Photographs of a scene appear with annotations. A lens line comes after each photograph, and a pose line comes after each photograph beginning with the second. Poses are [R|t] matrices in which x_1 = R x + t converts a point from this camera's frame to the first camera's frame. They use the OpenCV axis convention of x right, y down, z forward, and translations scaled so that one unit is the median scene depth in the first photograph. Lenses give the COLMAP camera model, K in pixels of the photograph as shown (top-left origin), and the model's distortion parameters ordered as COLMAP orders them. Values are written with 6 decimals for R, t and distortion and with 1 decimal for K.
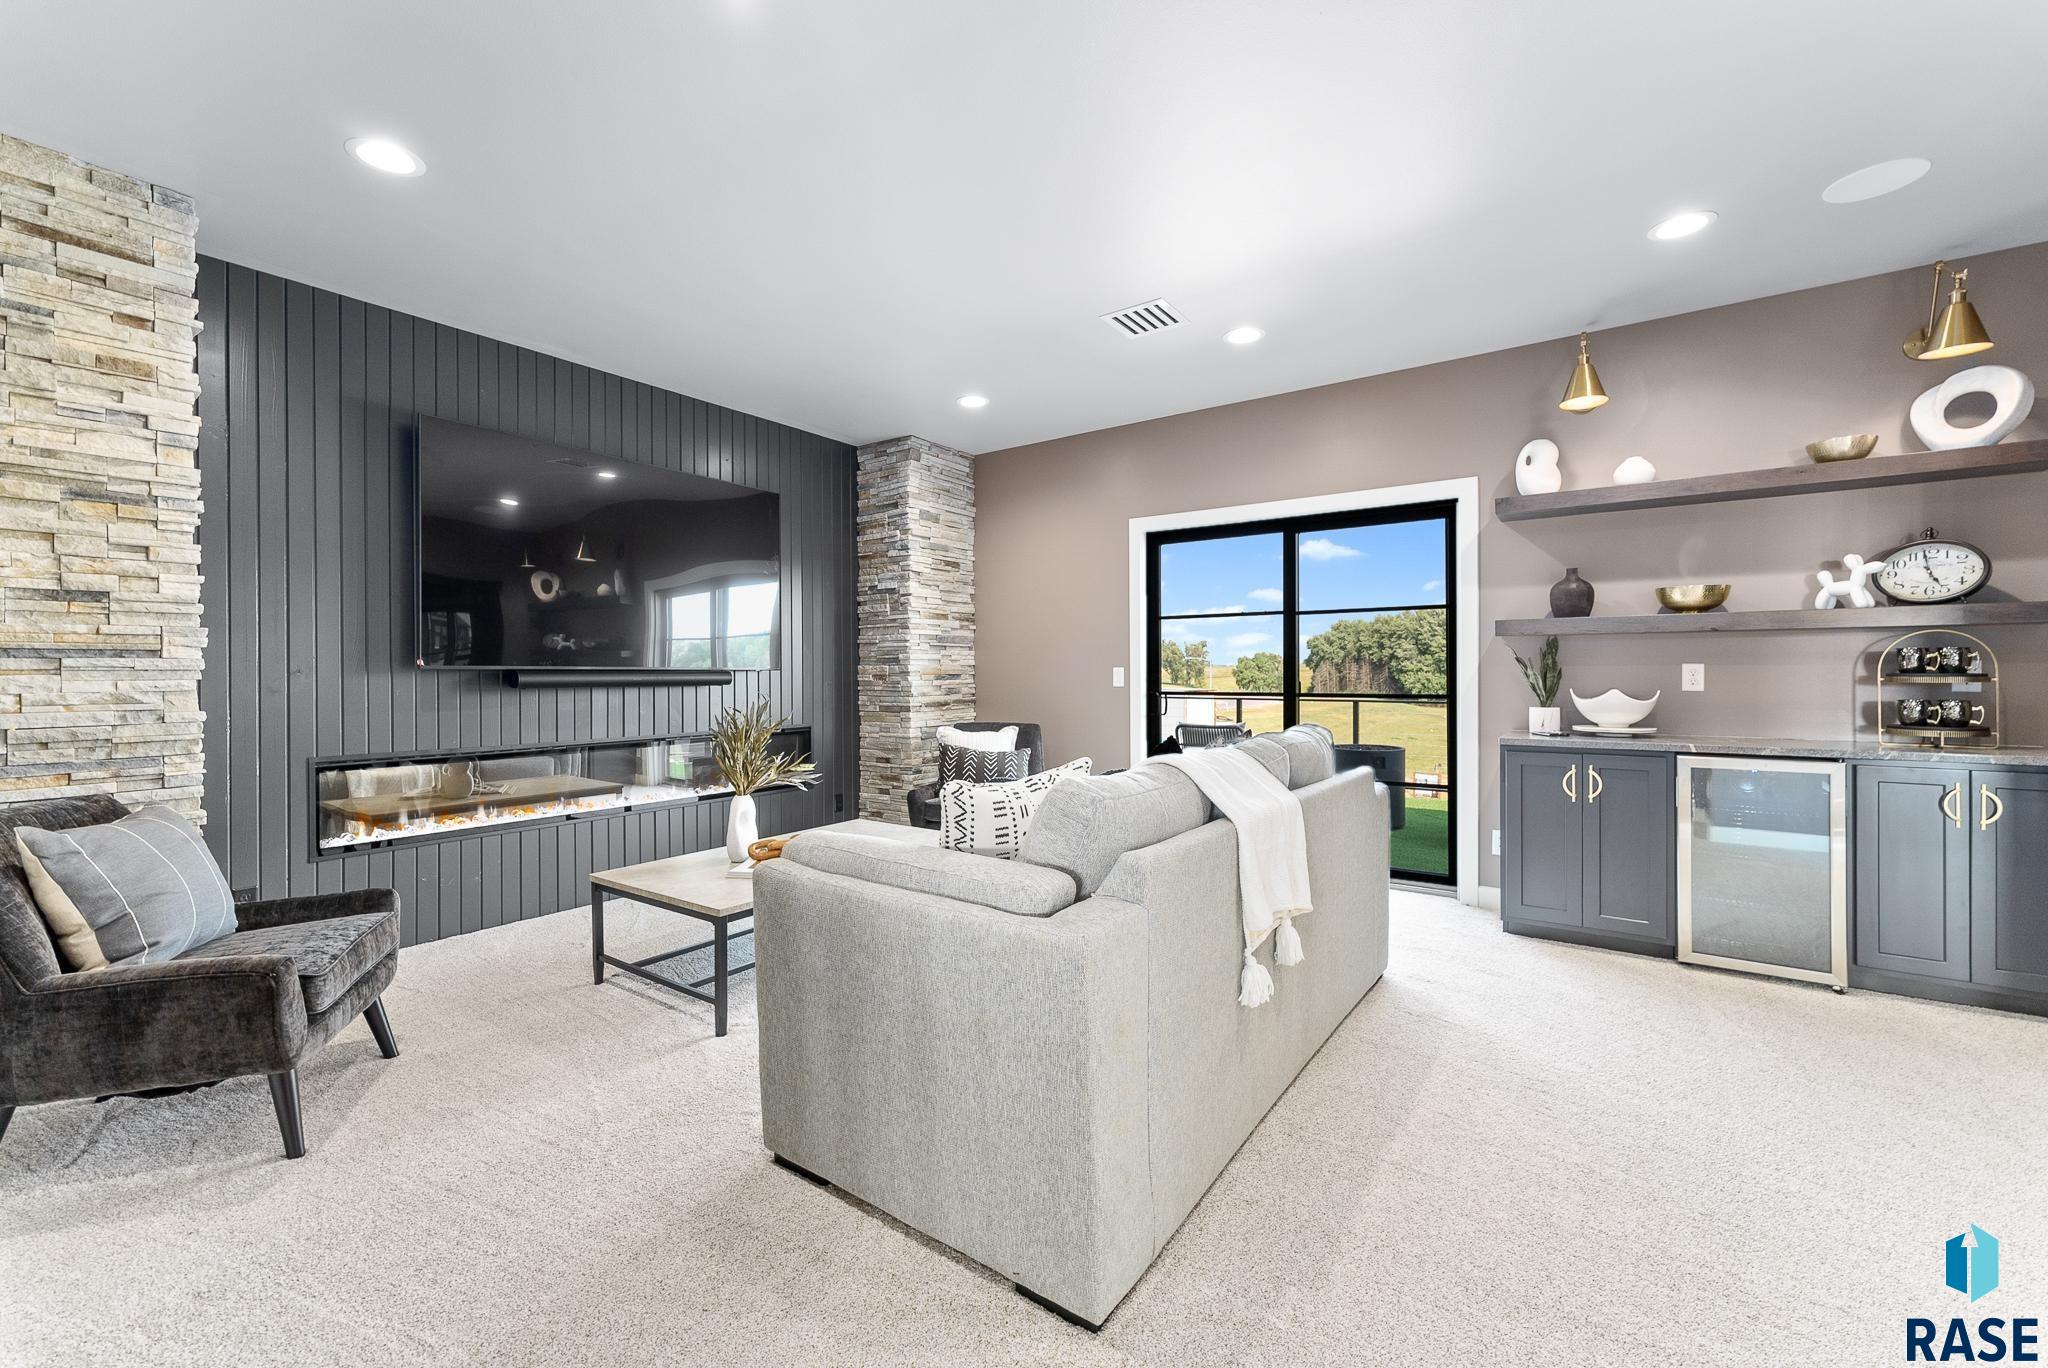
lens RADIAL K [[828.5, 0, 1023.7], [0, 828.5, 676.1], [0, 0, 1]] dist [-0.000665, -0.000165]
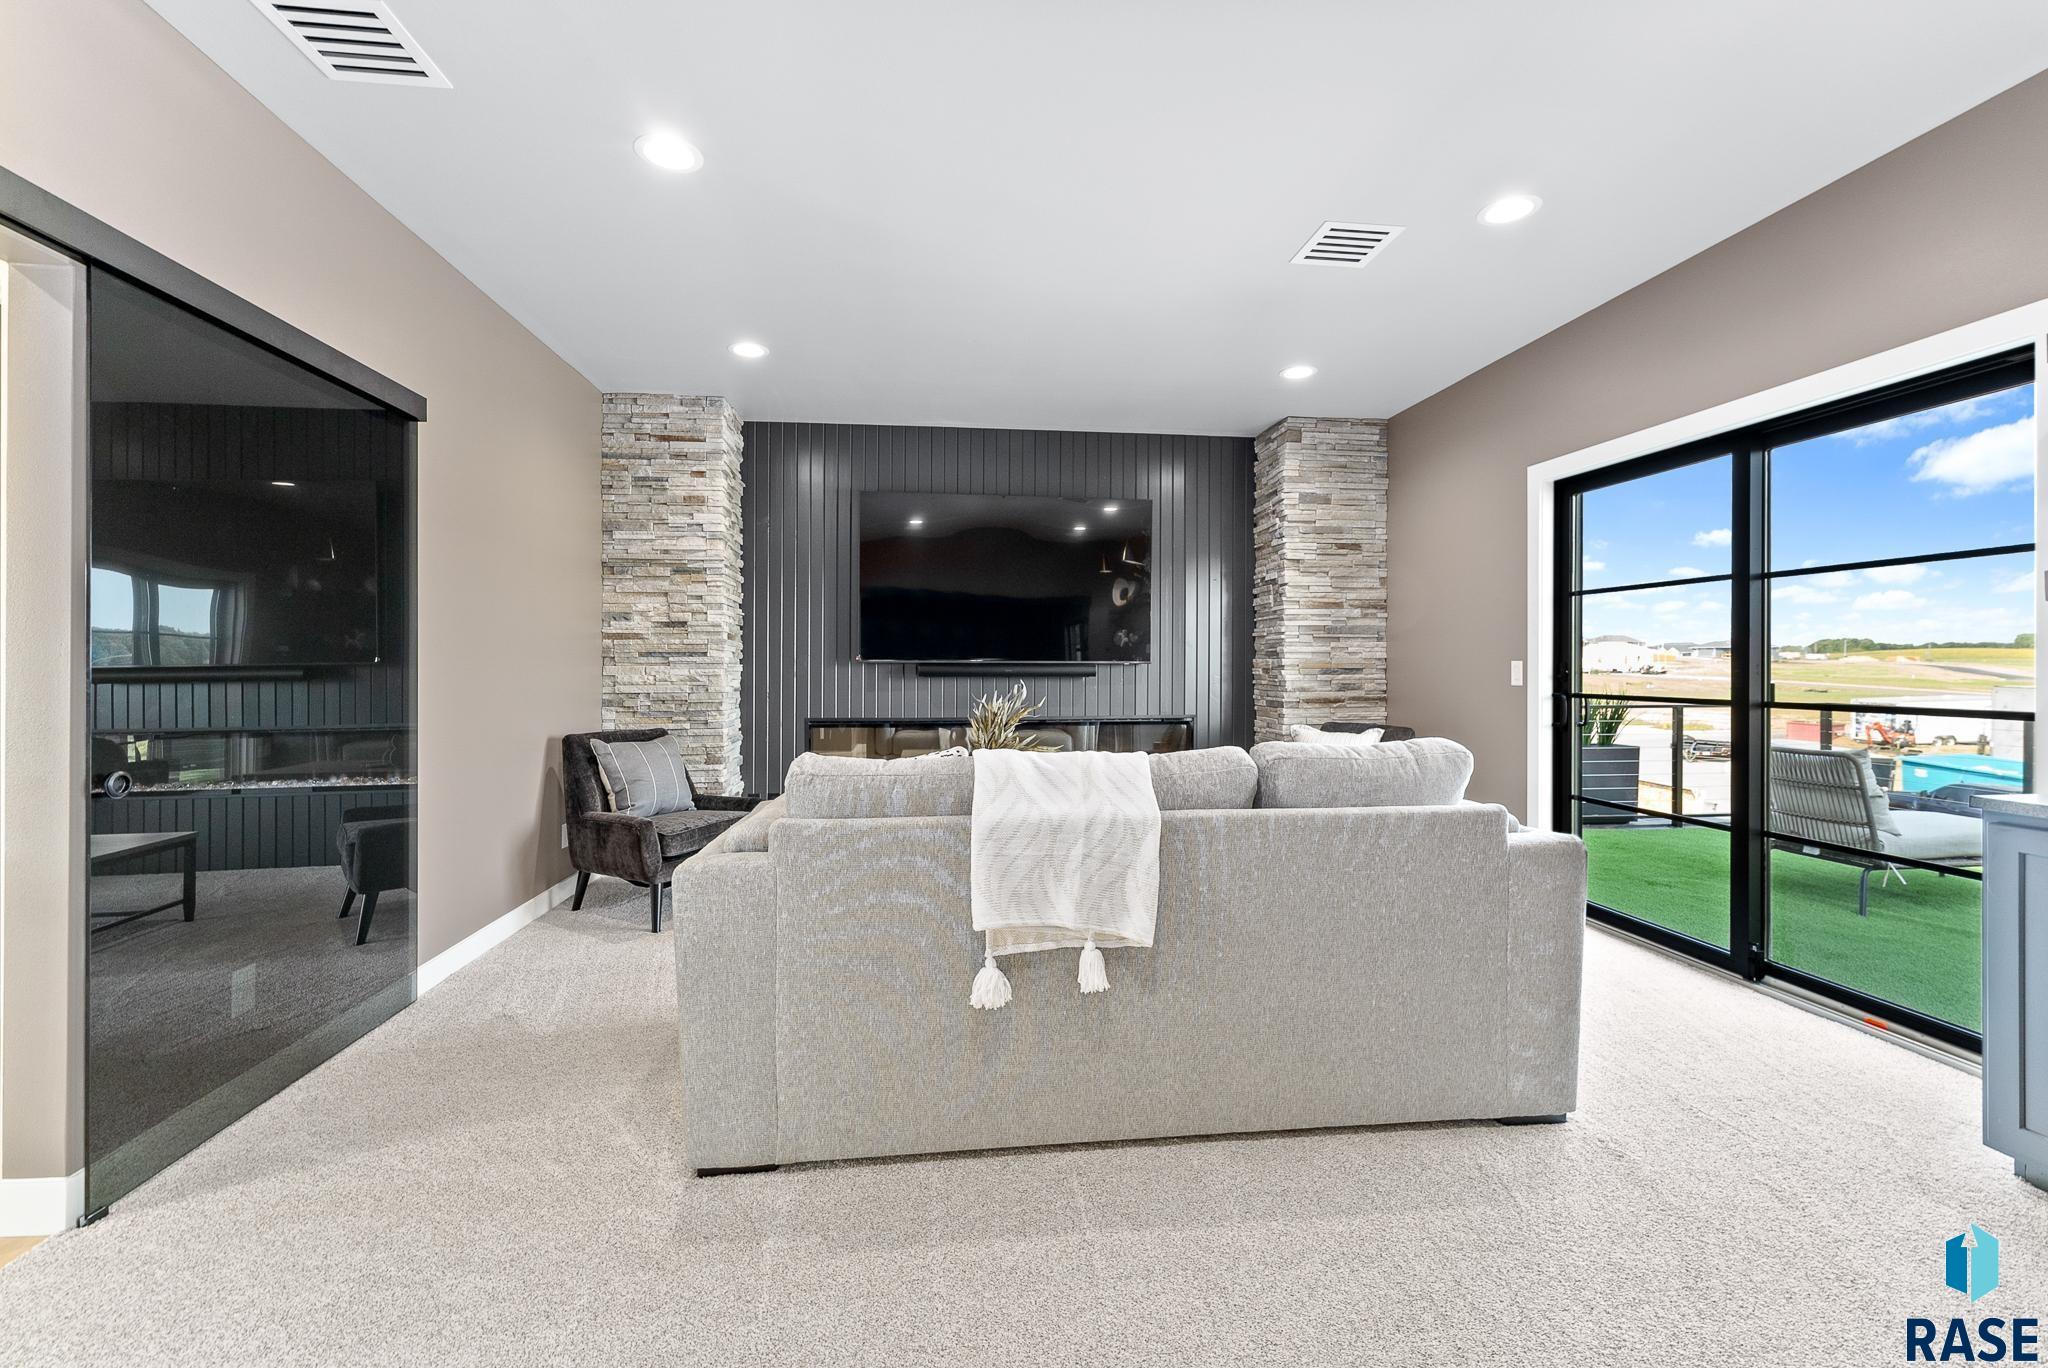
lens RADIAL K [[837.0, 0, 1028.6], [0, 837.0, 667.9], [0, 0, 1]] dist [0.000057, 0.000008]
pose [[0.674924, 0.006339, -0.737860, 0.377349], [-0.006377, 0.999976, 0.002758, -0.003297], [0.737859, 0.002844, 0.674948, 0.134726]]
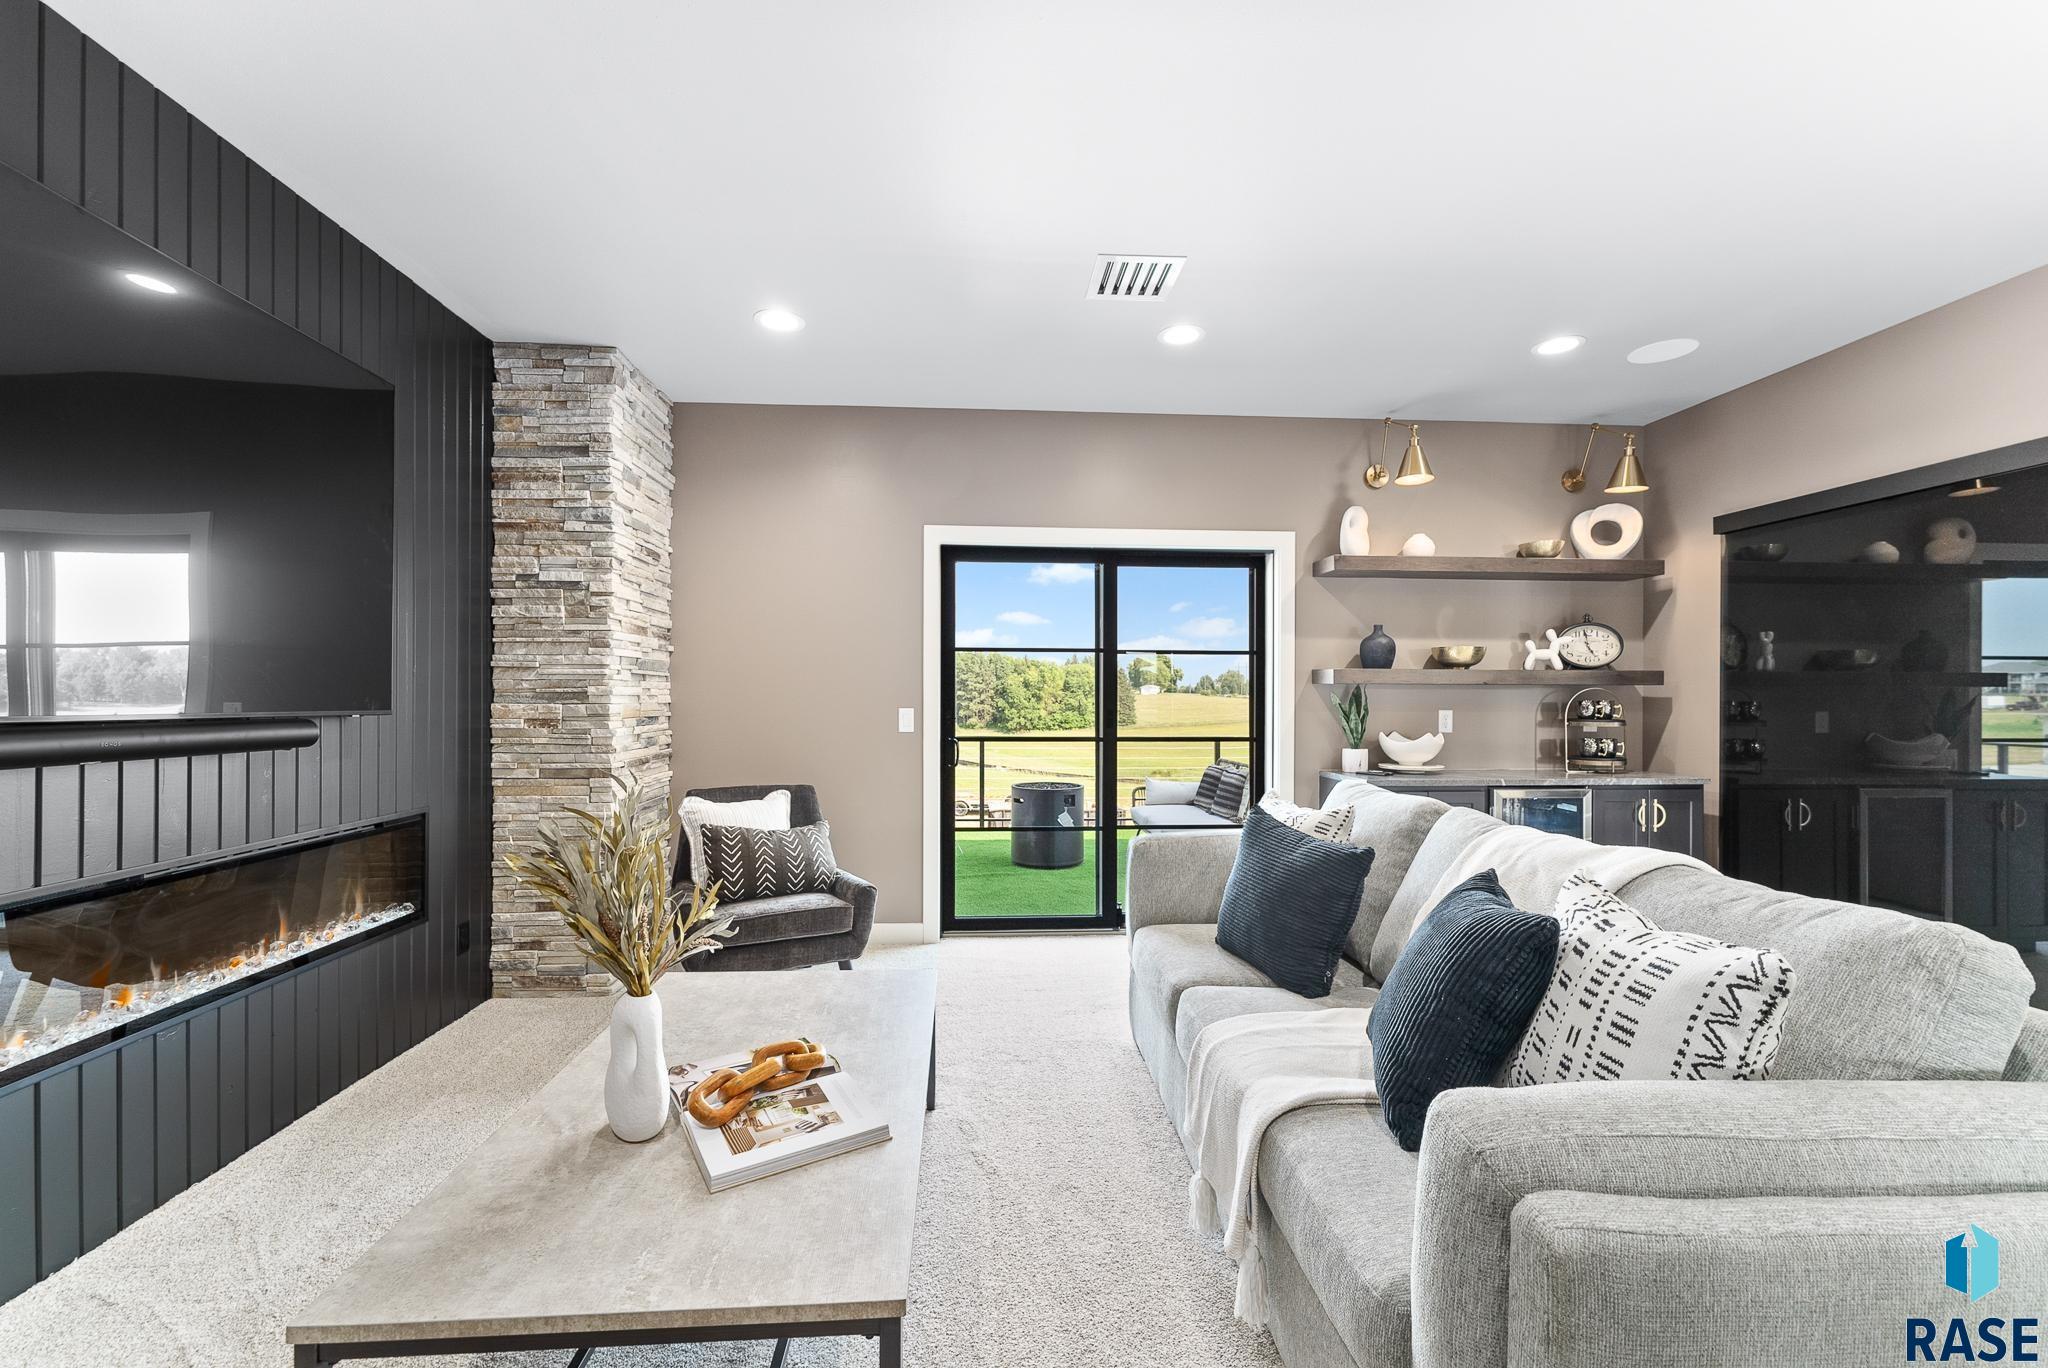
lens RADIAL K [[817.3, 0, 1027.1], [0, 817.3, 698.1], [0, 0, 1]] dist [-0.000069, -0.000097]
pose [[0.777148, 0.008668, 0.629258, -0.287100], [-0.003399, 0.999948, -0.009577, -0.013006], [-0.629309, 0.005304, 0.777137, 0.308663]]
